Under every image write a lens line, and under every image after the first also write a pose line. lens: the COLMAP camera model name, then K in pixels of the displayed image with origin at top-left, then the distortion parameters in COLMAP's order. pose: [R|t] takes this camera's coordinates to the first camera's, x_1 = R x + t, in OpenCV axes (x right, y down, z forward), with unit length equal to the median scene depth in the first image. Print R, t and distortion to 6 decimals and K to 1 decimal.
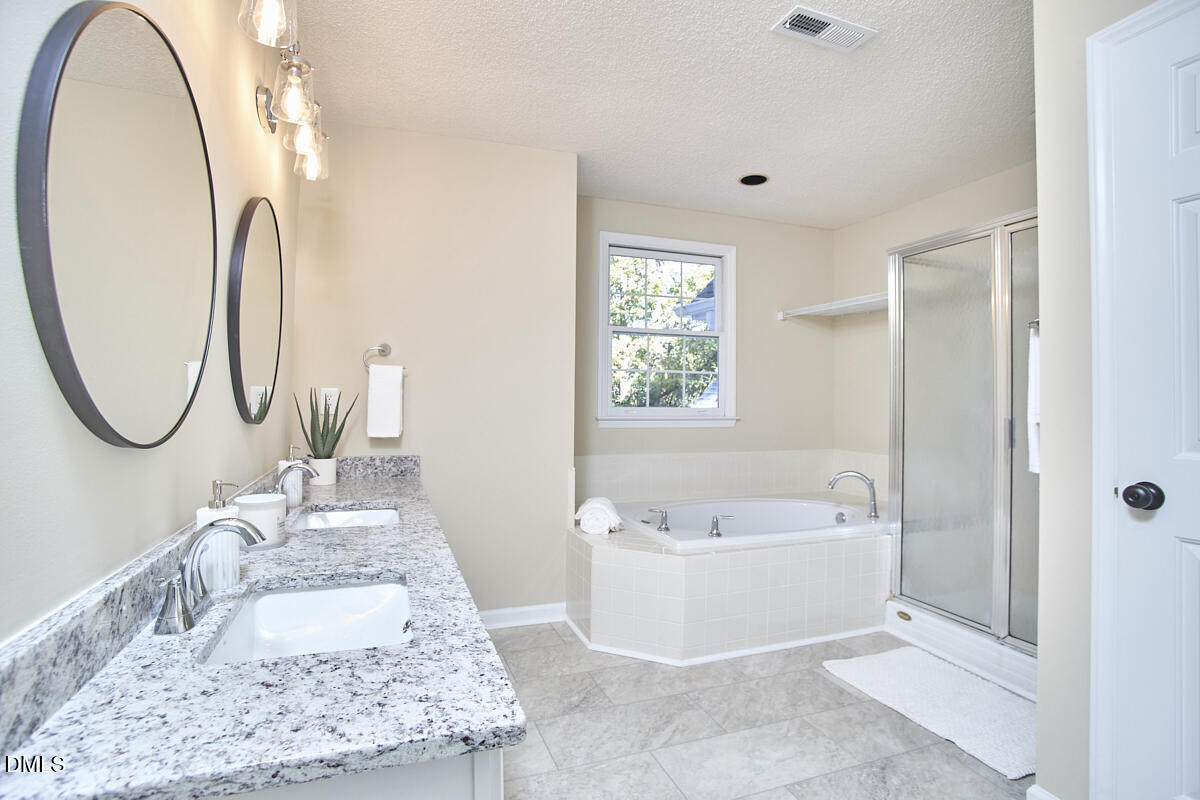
lens RADIAL K [[580.2, 0, 600.0], [0, 580.2, 400.0], [0, 0, 1]] dist [-0.117082, 0.000135]
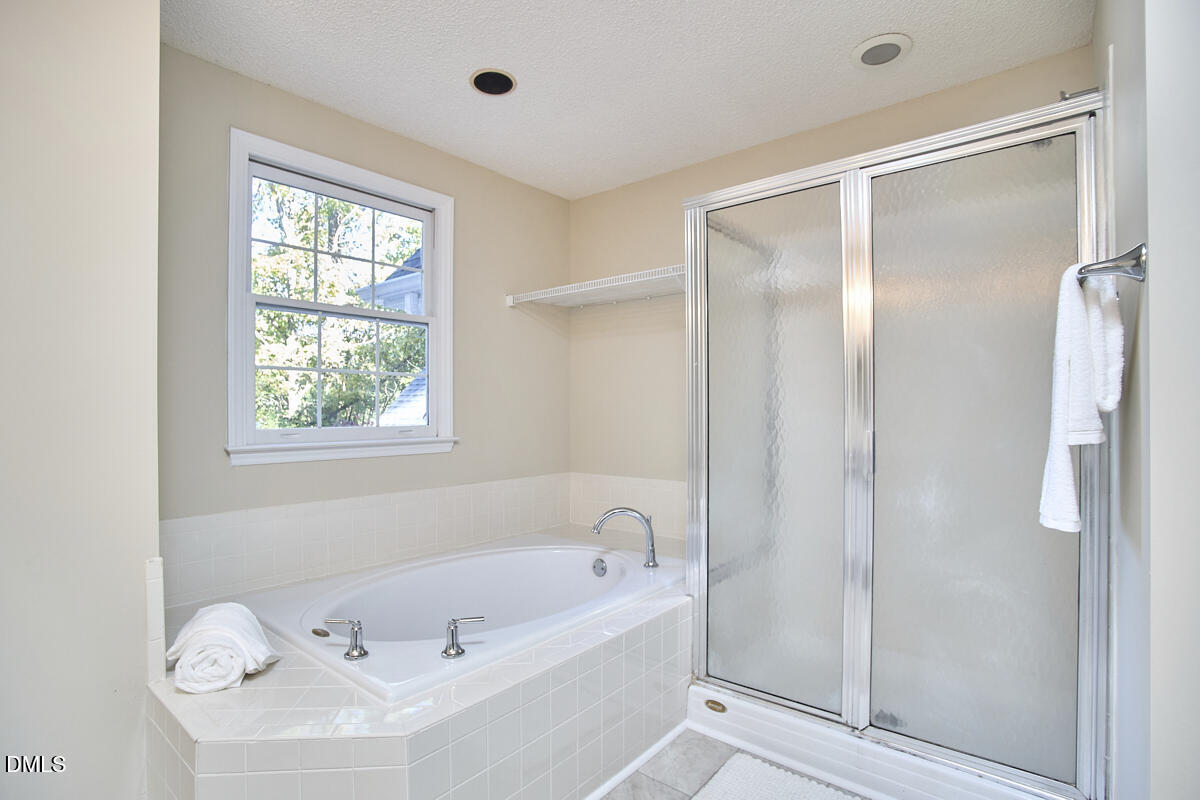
lens RADIAL K [[596.8, 0, 597.2], [0, 596.8, 408.9], [0, 0, 1]] dist [-0.053930, 0.000815]
pose [[0.868779, -0.013046, 0.495028, 0.034685], [0.016372, 0.999863, -0.002382, -0.001637], [-0.494929, 0.010174, 0.868874, 0.373687]]
